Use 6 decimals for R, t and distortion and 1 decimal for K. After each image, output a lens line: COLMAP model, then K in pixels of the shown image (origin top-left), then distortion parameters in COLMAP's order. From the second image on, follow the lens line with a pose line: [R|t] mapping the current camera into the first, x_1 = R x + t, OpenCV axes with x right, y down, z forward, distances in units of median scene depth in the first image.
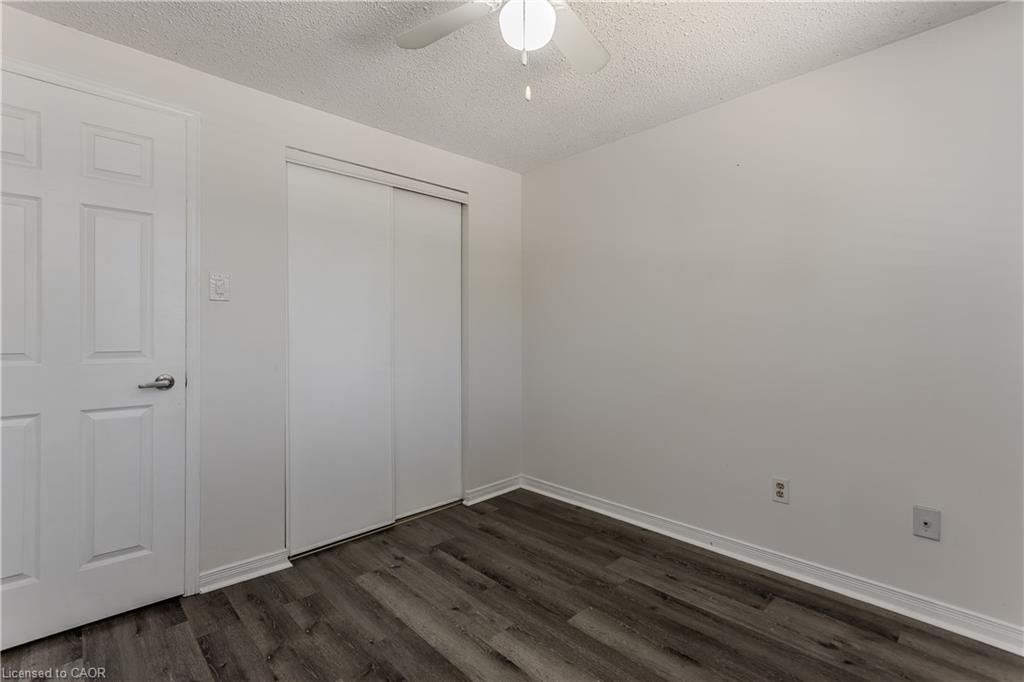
lens RADIAL K [[470.4, 0, 508.4], [0, 470.4, 336.9], [0, 0, 1]] dist [-0.001290, -0.000012]
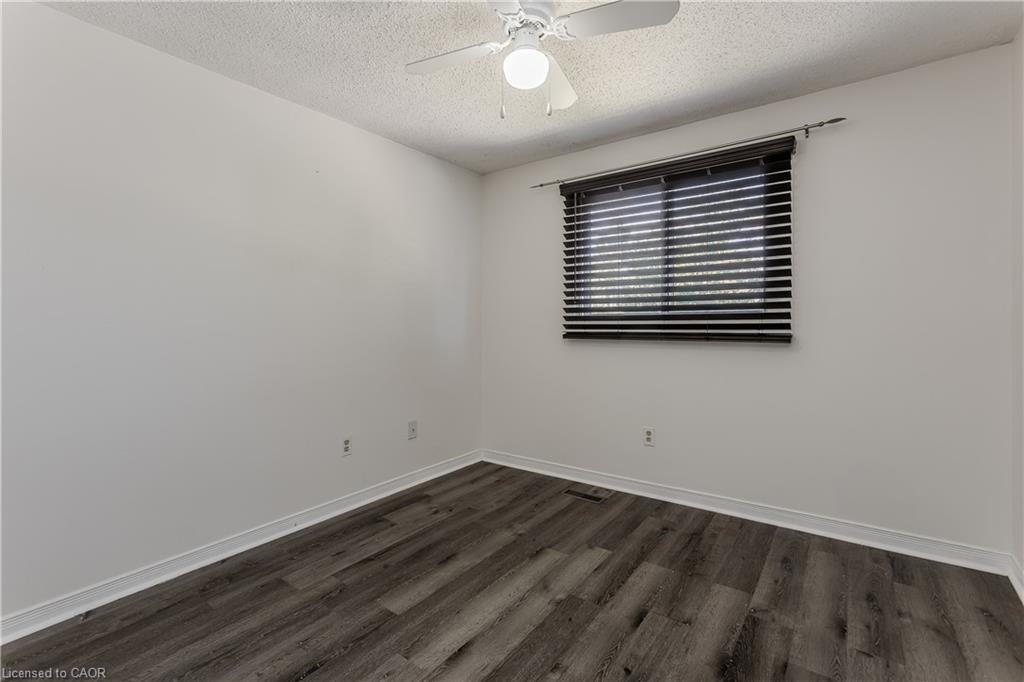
lens RADIAL K [[470.4, 0, 507.3], [0, 470.4, 339.2], [0, 0, 1]] dist [-0.001290, -0.000012]
pose [[-0.181261, -0.037933, 0.982703, -0.797390], [0.014589, 0.999042, 0.041255, -0.005329], [-0.983327, 0.021815, -0.180534, 0.875161]]
